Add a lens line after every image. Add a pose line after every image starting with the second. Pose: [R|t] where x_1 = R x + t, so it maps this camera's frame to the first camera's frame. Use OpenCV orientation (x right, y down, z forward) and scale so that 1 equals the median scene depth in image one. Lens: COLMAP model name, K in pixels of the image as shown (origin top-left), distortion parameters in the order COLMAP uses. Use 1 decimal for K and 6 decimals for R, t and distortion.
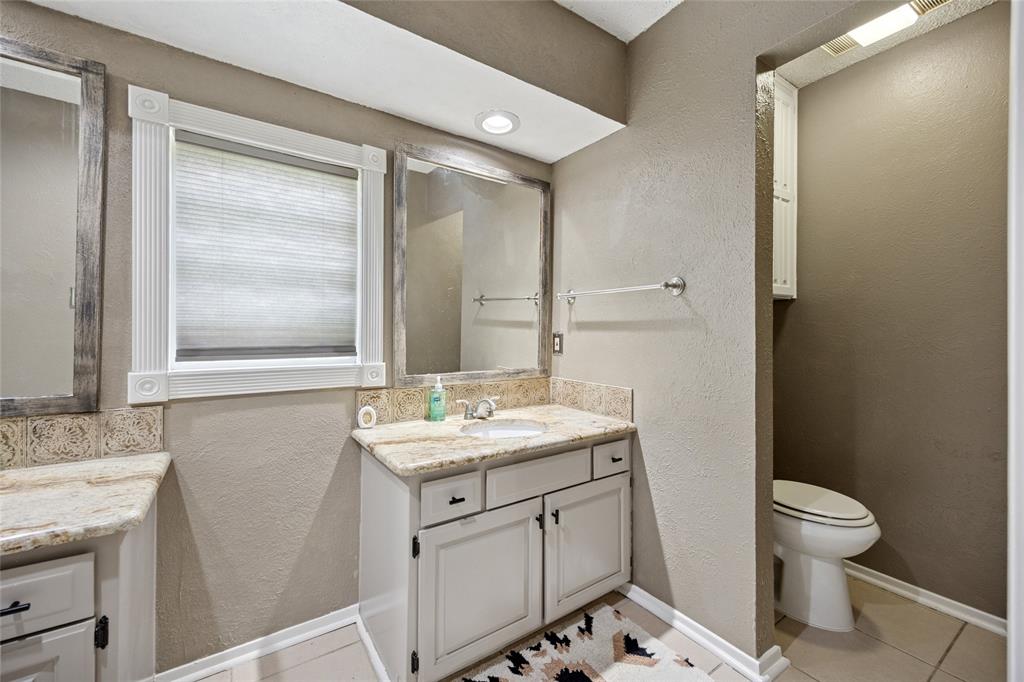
lens RADIAL K [[415.4, 0, 509.5], [0, 415.4, 333.0], [0, 0, 1]] dist [0.007916, -0.000329]
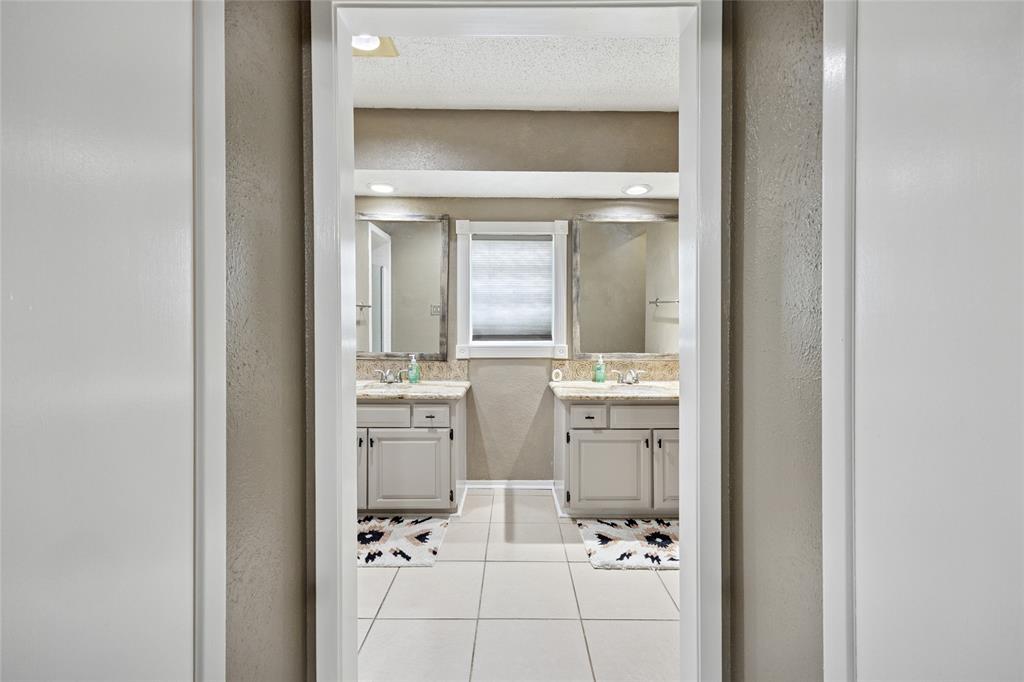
lens RADIAL K [[415.4, 0, 509.5], [0, 415.4, 333.0], [0, 0, 1]] dist [0.007916, -0.000329]
pose [[0.828477, 0.002501, -0.560018, 0.539570], [0.002667, 0.999961, 0.008411, 0.008777], [0.560017, -0.008462, 0.828438, -0.642928]]
